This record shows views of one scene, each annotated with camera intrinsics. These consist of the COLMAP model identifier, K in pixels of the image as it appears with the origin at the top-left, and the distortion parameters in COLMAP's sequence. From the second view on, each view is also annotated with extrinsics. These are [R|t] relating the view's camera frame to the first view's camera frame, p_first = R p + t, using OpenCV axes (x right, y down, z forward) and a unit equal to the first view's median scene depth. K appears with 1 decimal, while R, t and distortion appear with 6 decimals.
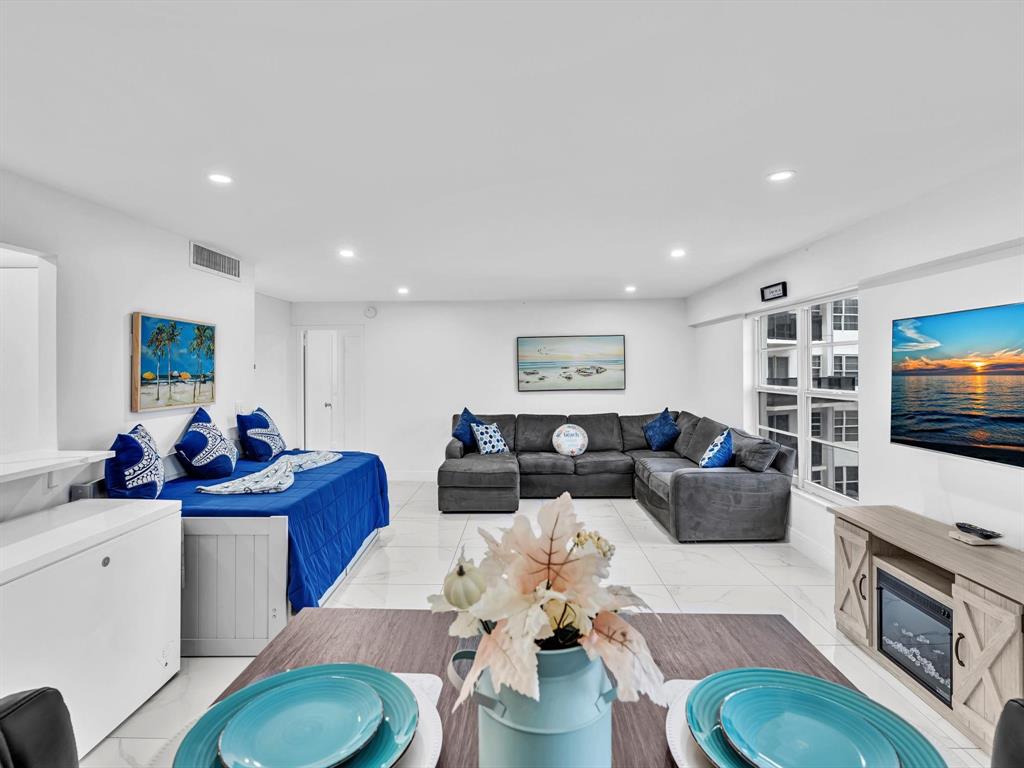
lens RADIAL K [[522.8, 0, 513.6], [0, 522.8, 369.4], [0, 0, 1]] dist [0.000741, 0.000272]
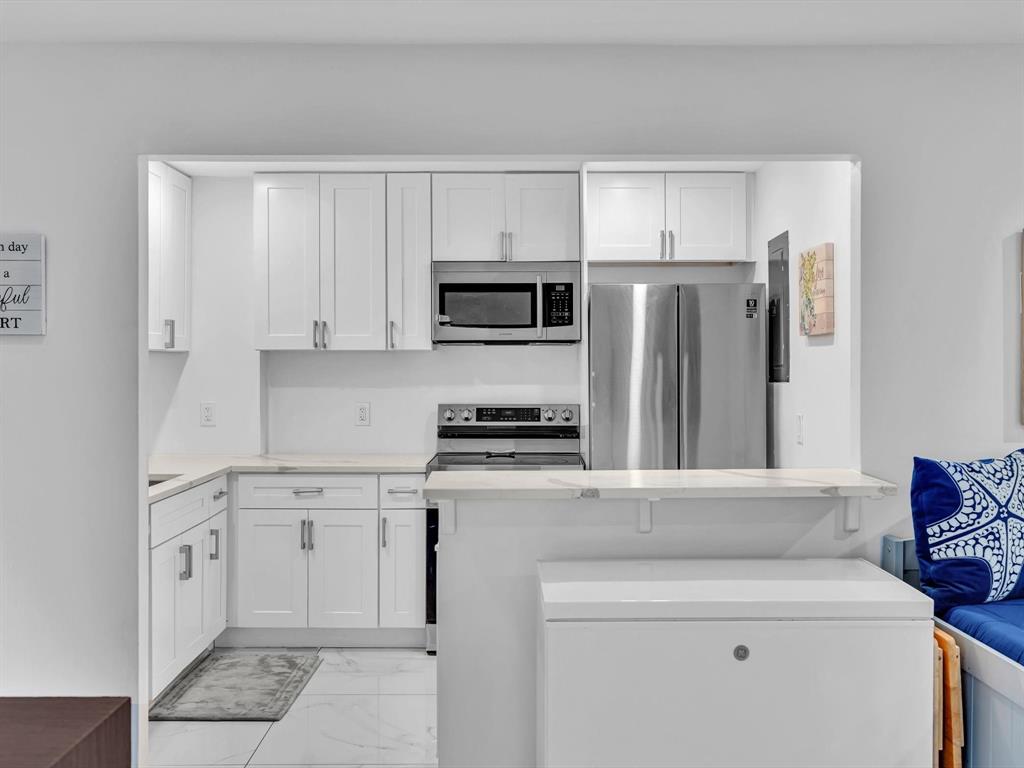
lens RADIAL K [[1043.6, 0, 511.4], [0, 1043.6, 361.4], [0, 0, 1]] dist [0.002790, 0.010235]
pose [[0.030063, 0.000968, -0.999548, 0.252224], [-0.002357, 0.999997, 0.000897, 0.018346], [0.999545, 0.002329, 0.030066, 0.420925]]
